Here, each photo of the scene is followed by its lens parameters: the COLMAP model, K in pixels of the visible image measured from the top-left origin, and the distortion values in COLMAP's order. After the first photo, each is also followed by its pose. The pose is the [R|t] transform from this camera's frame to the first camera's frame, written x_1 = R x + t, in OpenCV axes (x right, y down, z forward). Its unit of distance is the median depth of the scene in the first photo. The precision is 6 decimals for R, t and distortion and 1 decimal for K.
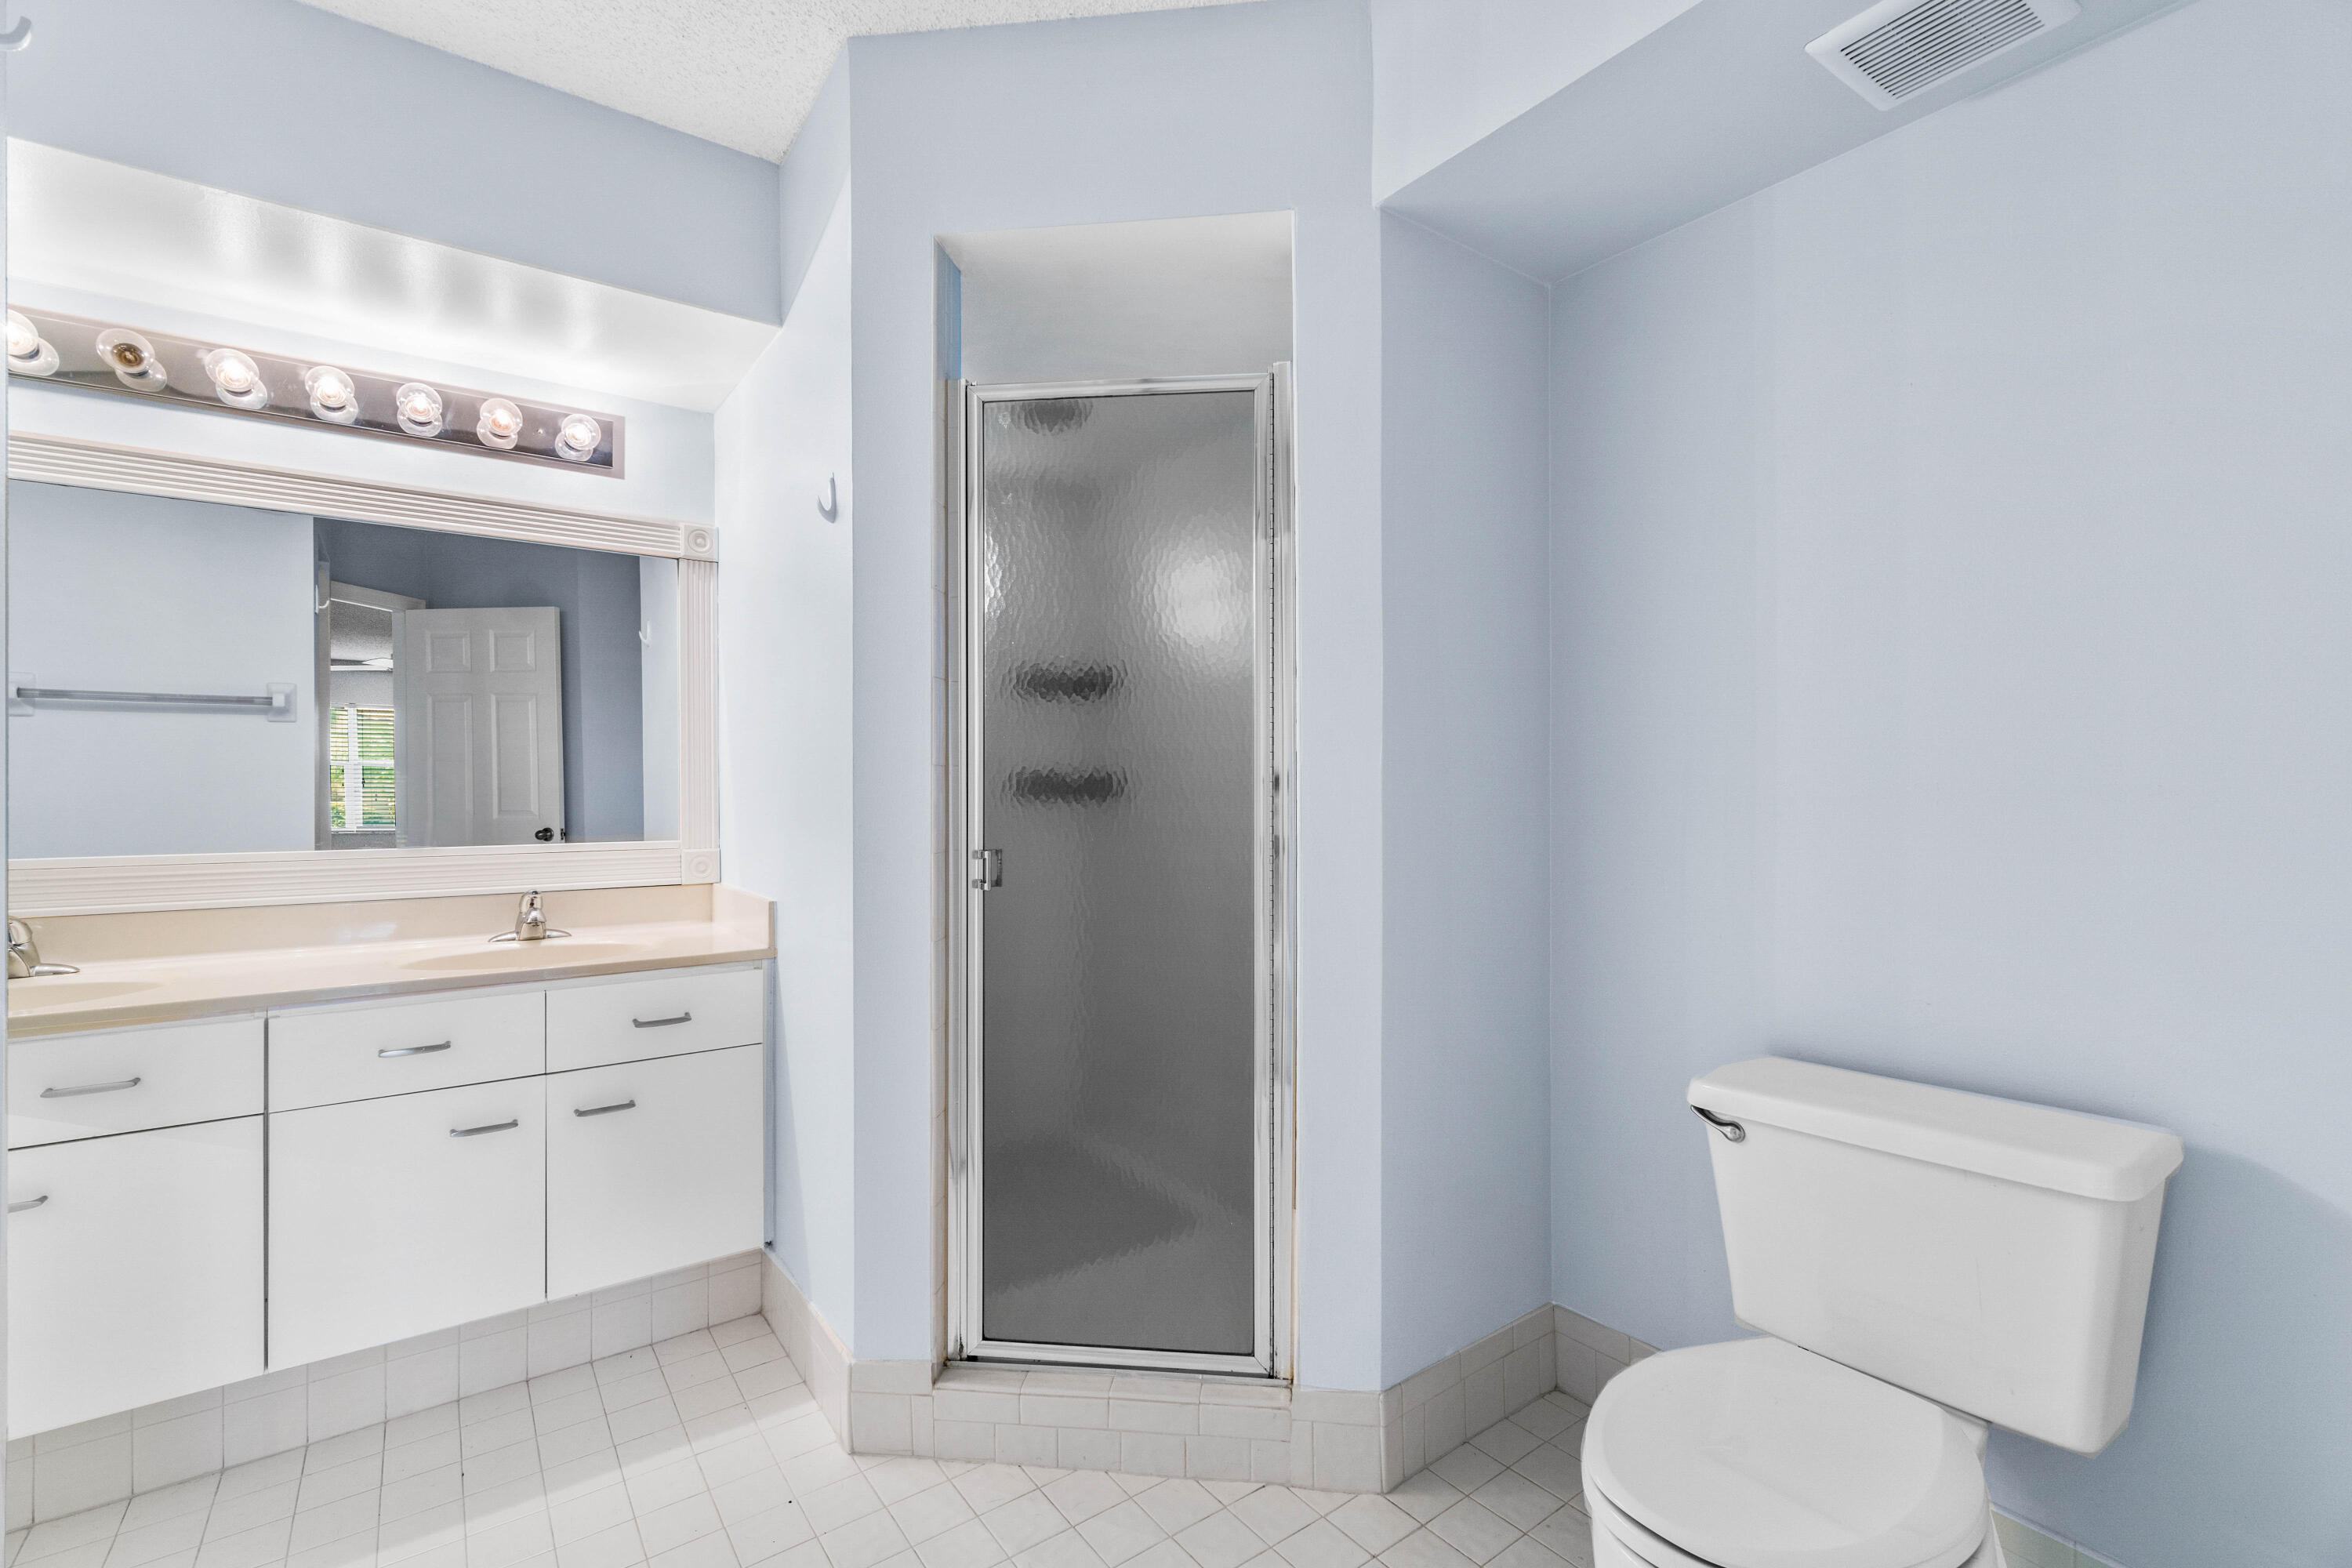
lens RADIAL K [[1026.7, 0, 1165.9], [0, 1026.7, 783.6], [0, 0, 1]] dist [-0.003260, -0.000411]
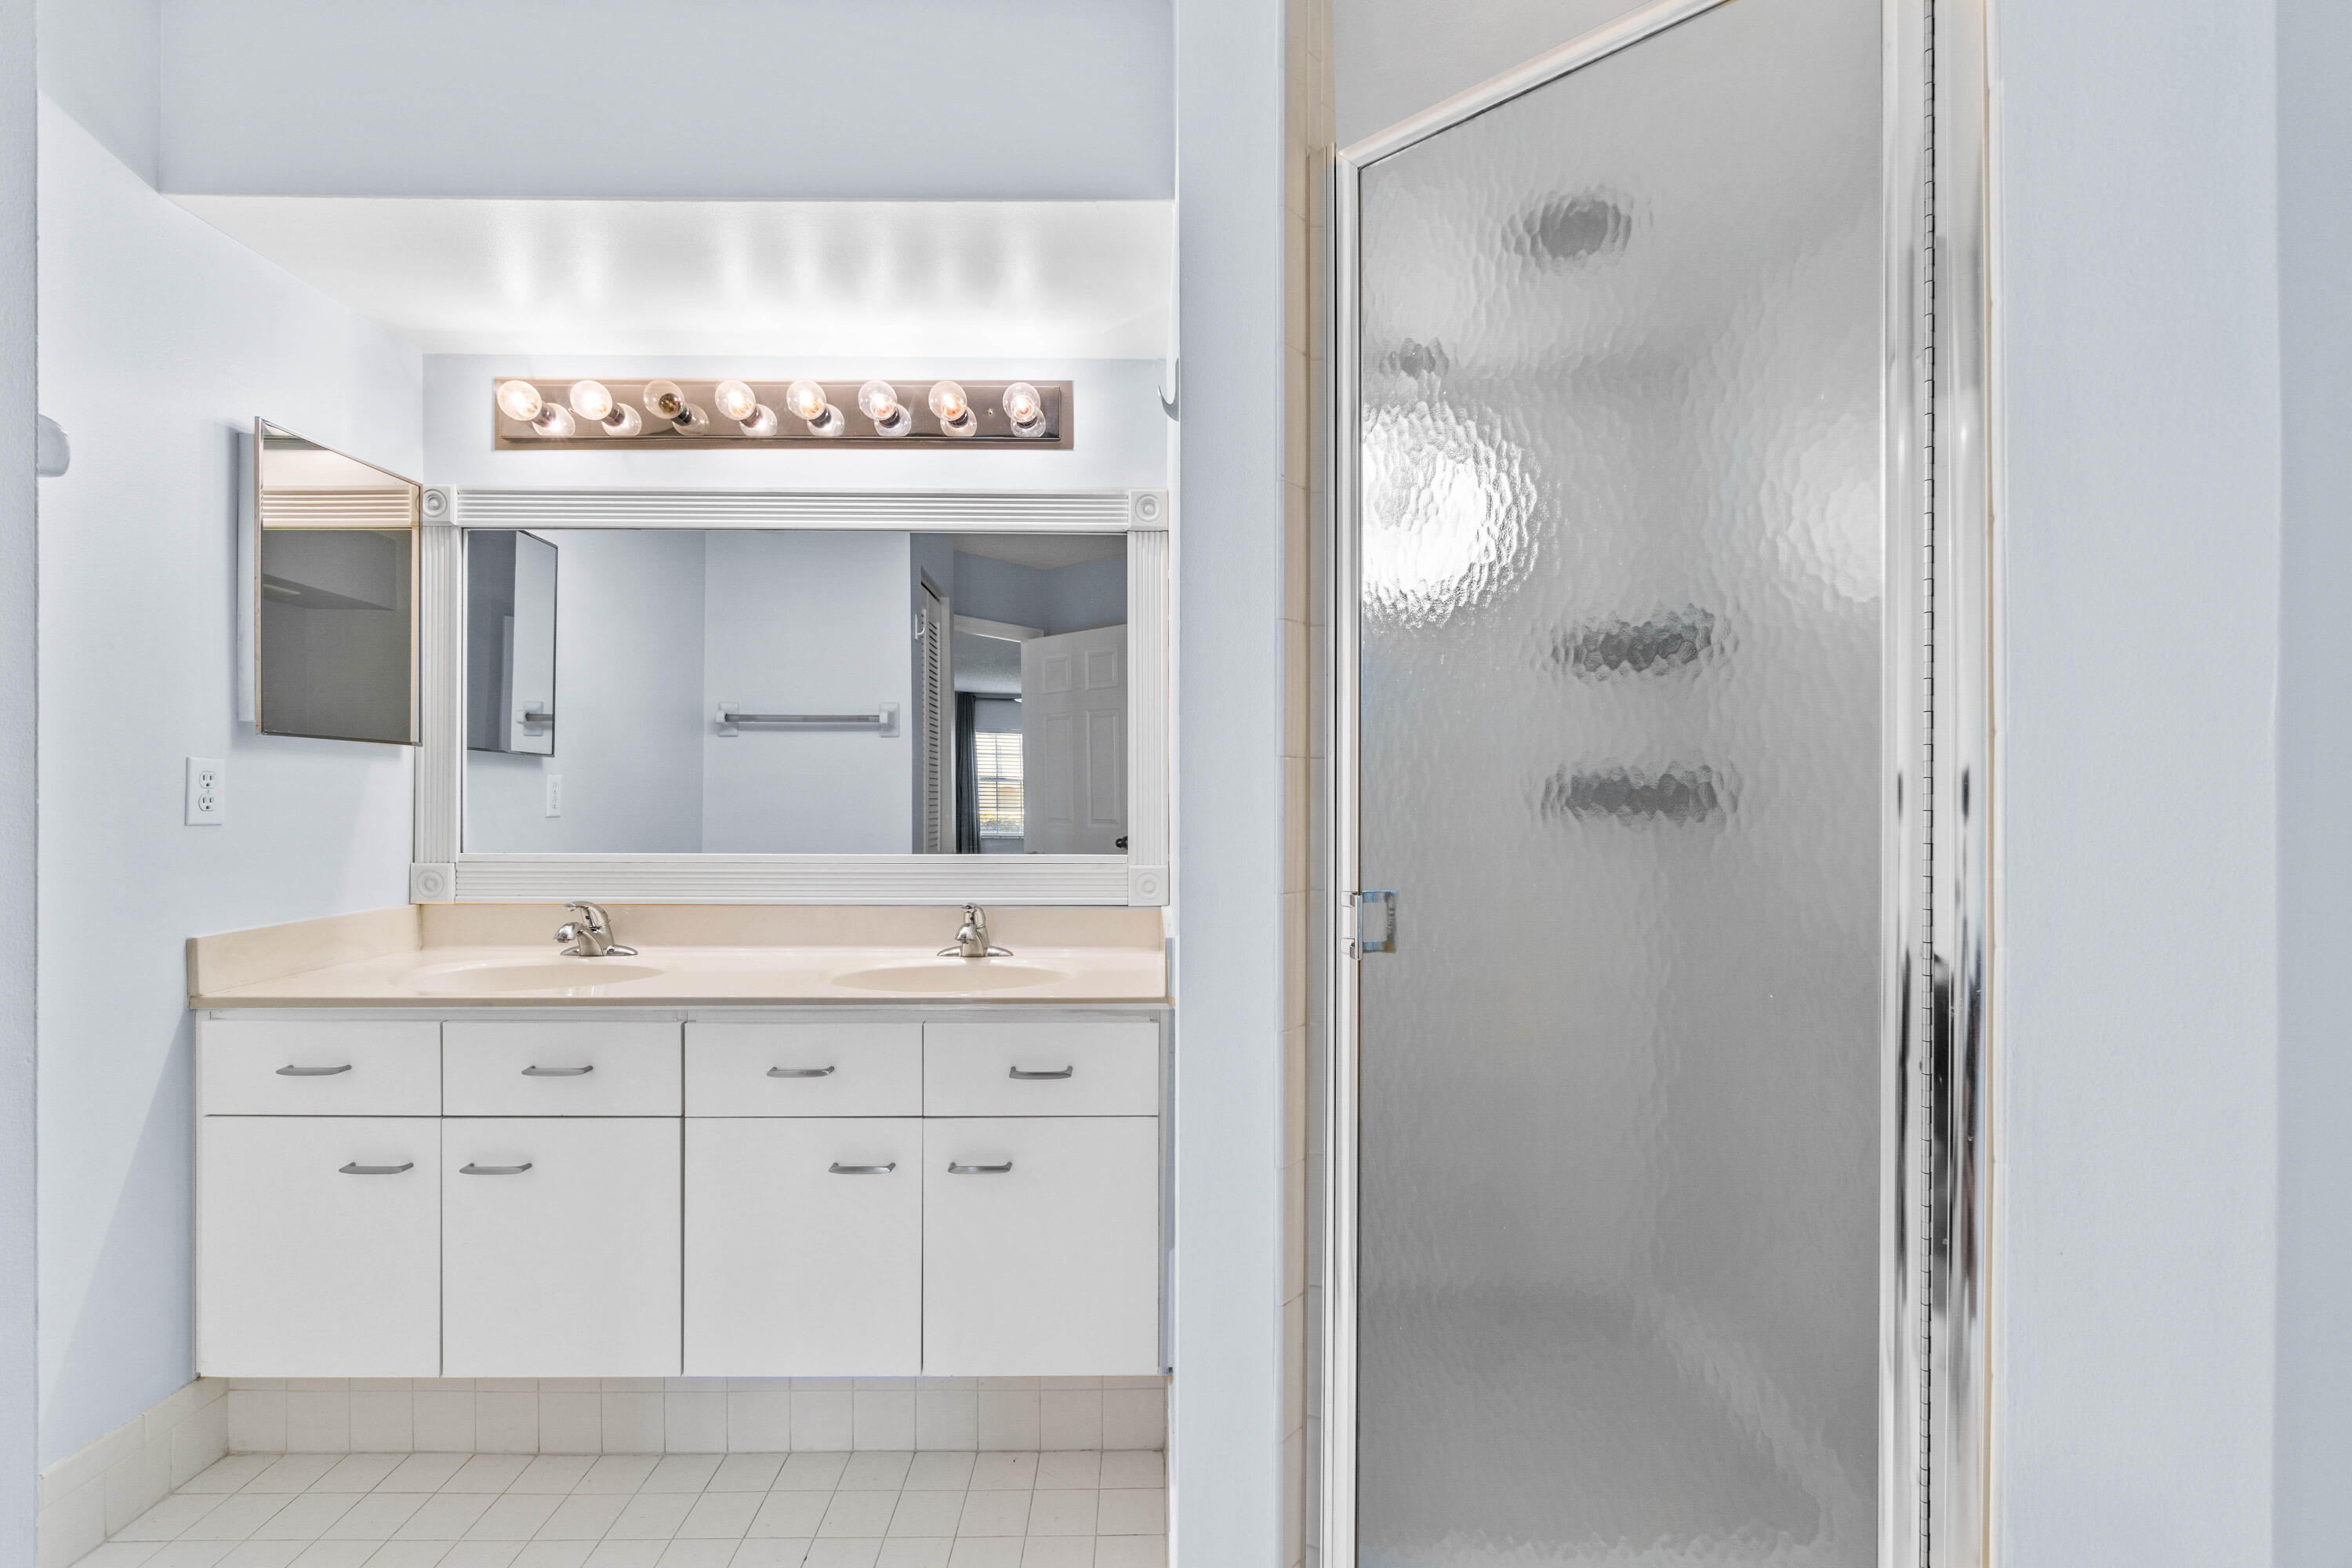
lens RADIAL K [[1034.8, 0, 1176.5], [0, 1034.8, 797.6], [0, 0, 1]] dist [-0.002308, -0.000711]
pose [[0.818531, 0.002723, -0.574455, 0.070275], [-0.001735, 0.999996, 0.002267, 0.005040], [0.574459, -0.000859, 0.818533, 0.328310]]
